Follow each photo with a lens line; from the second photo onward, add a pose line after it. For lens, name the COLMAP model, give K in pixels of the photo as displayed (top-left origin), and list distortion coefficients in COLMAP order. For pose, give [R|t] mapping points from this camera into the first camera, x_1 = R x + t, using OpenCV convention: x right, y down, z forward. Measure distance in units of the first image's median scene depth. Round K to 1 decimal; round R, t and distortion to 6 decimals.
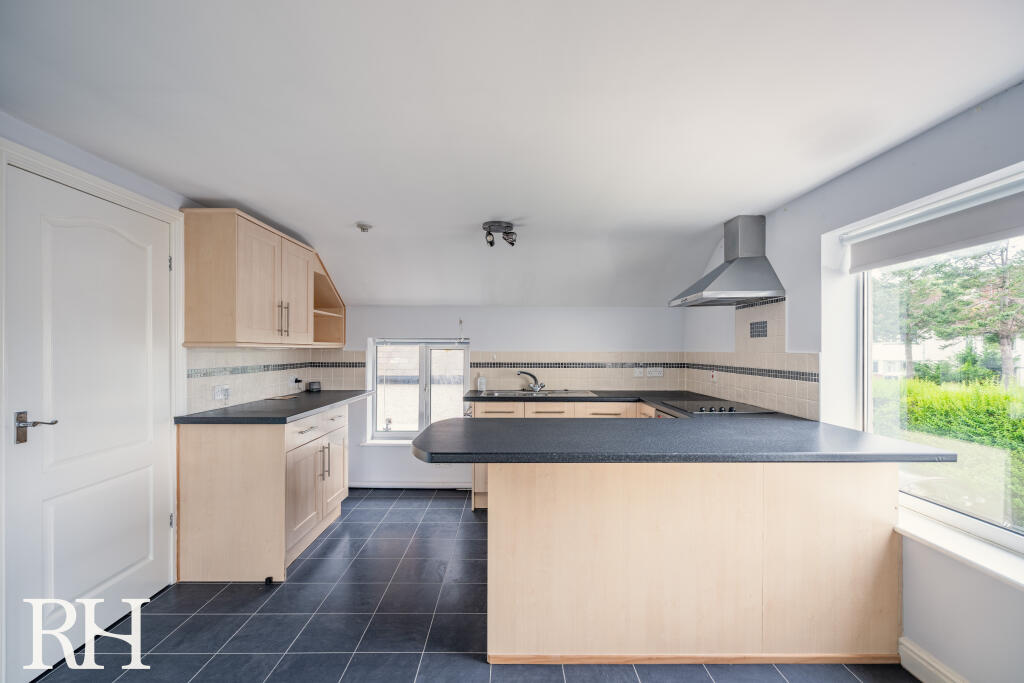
lens RADIAL K [[461.8, 0, 514.4], [0, 461.8, 349.7], [0, 0, 1]] dist [0.000732, 0.000135]
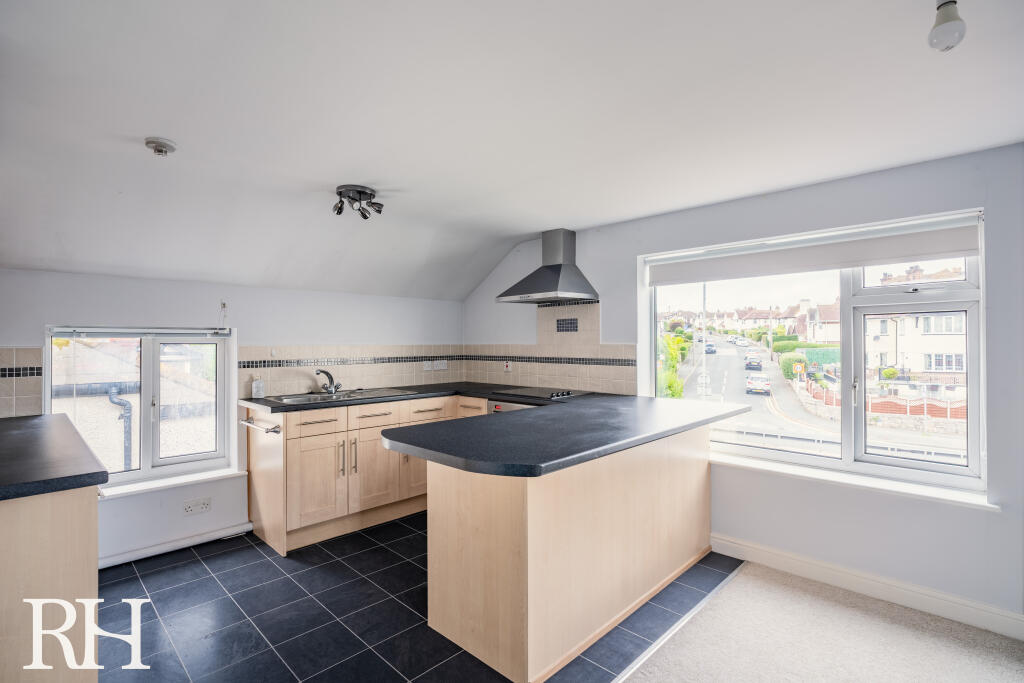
lens RADIAL K [[478.9, 0, 510.5], [0, 478.9, 340.8], [0, 0, 1]] dist [0.000273, 0.000321]
pose [[0.714551, -0.002550, 0.699579, -0.407196], [0.004863, 0.999987, -0.001322, -0.002288], [-0.699567, 0.004346, 0.714554, 0.195299]]
